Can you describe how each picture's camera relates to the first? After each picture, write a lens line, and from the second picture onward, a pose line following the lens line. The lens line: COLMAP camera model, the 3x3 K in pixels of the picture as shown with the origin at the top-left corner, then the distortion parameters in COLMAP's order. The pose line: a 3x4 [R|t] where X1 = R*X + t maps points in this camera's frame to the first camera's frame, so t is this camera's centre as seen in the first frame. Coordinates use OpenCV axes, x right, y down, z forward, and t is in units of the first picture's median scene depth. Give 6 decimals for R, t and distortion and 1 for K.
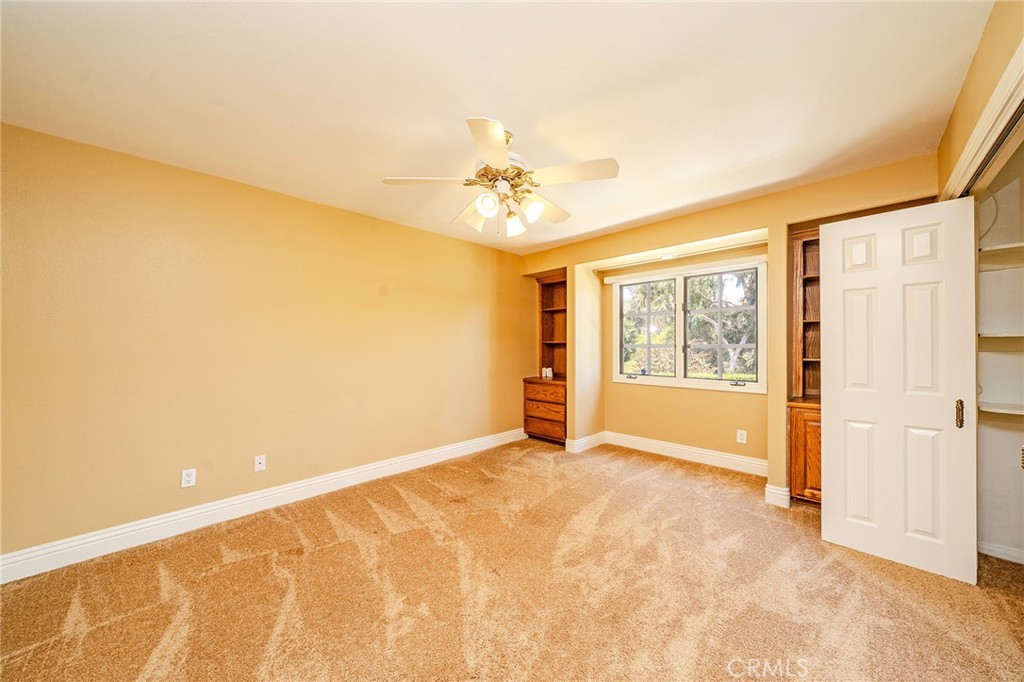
lens RADIAL K [[354.6, 0, 513.7], [0, 354.6, 345.5], [0, 0, 1]] dist [-0.003575, -0.000299]
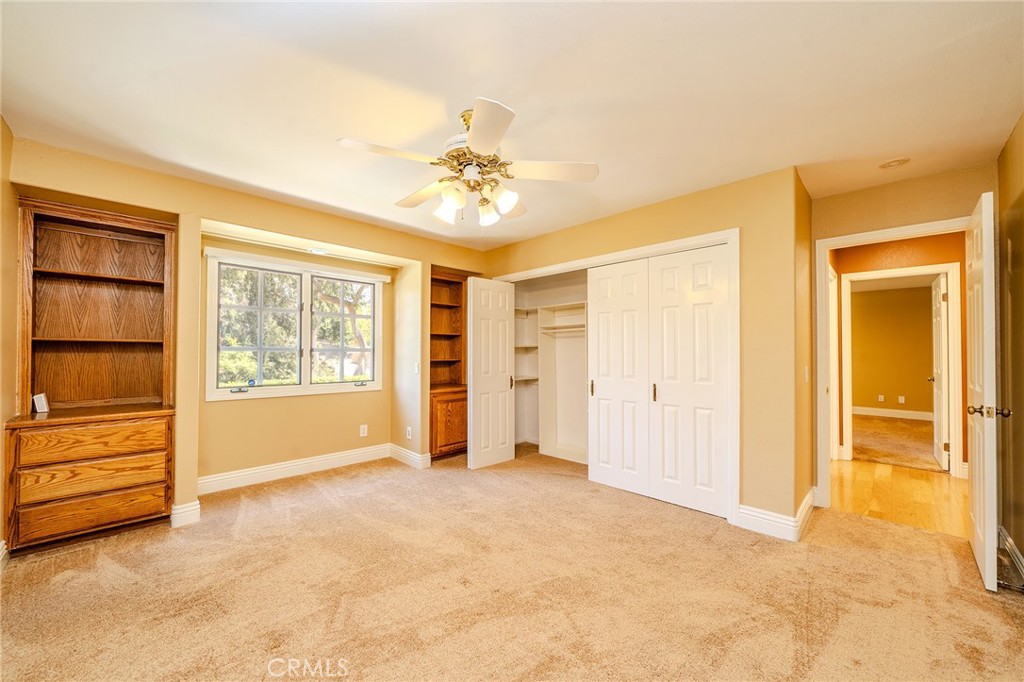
lens RADIAL K [[398.3, 0, 507.0], [0, 398.3, 348.7], [0, 0, 1]] dist [0.002212, 0.000540]
pose [[-0.006998, 0.008366, 0.999941, -0.522602], [-0.013410, 0.999874, -0.008459, 0.001014], [-0.999886, -0.013469, -0.006885, 0.459602]]
